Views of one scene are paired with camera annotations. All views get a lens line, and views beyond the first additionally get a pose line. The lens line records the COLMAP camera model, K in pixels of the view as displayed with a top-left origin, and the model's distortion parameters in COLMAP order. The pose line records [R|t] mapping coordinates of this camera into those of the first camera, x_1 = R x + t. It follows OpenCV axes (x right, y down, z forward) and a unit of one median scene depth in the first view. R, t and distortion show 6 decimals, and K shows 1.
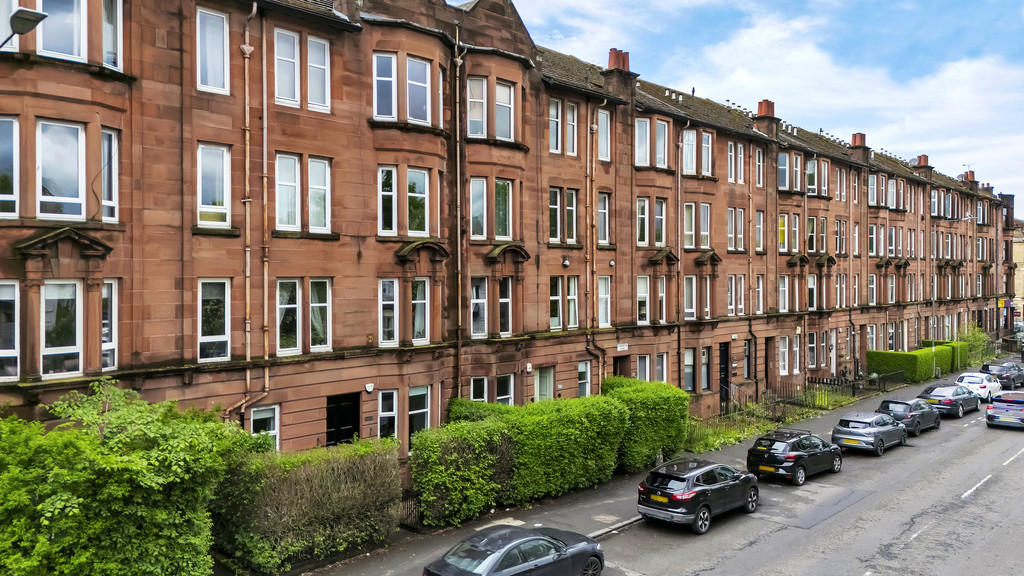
lens RADIAL K [[732.1, 0, 512.0], [0, 732.1, 288.0], [0, 0, 1]] dist [0.031767, -0.001293]
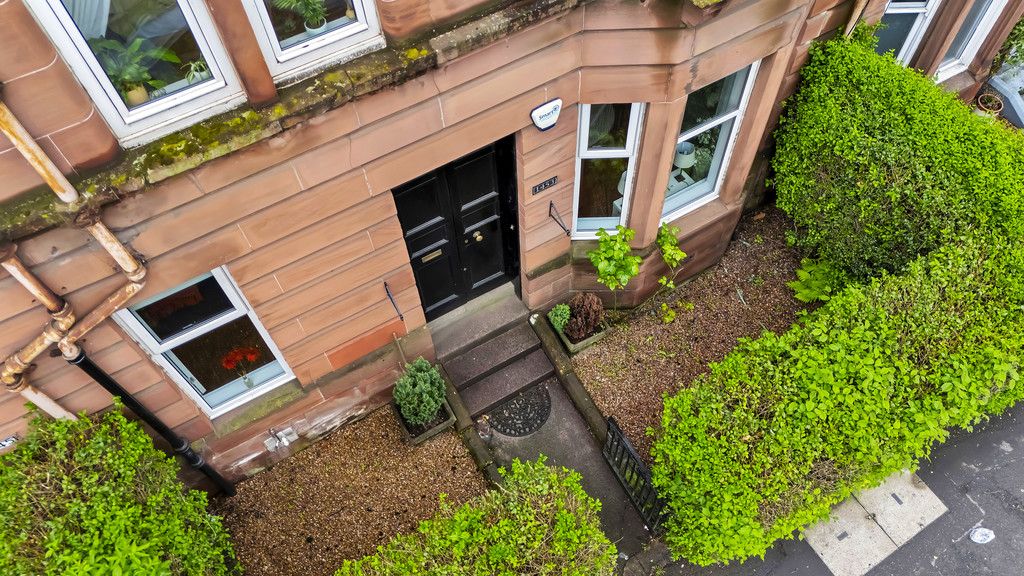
lens RADIAL K [[732.1, 0, 512.0], [0, 732.1, 288.0], [0, 0, 1]] dist [0.031767, -0.001293]
pose [[0.963735, 0.205764, -0.169932, -0.147408], [0.029174, 0.551726, 0.833515, -0.058419], [0.265263, -0.808245, 0.525714, 0.801039]]
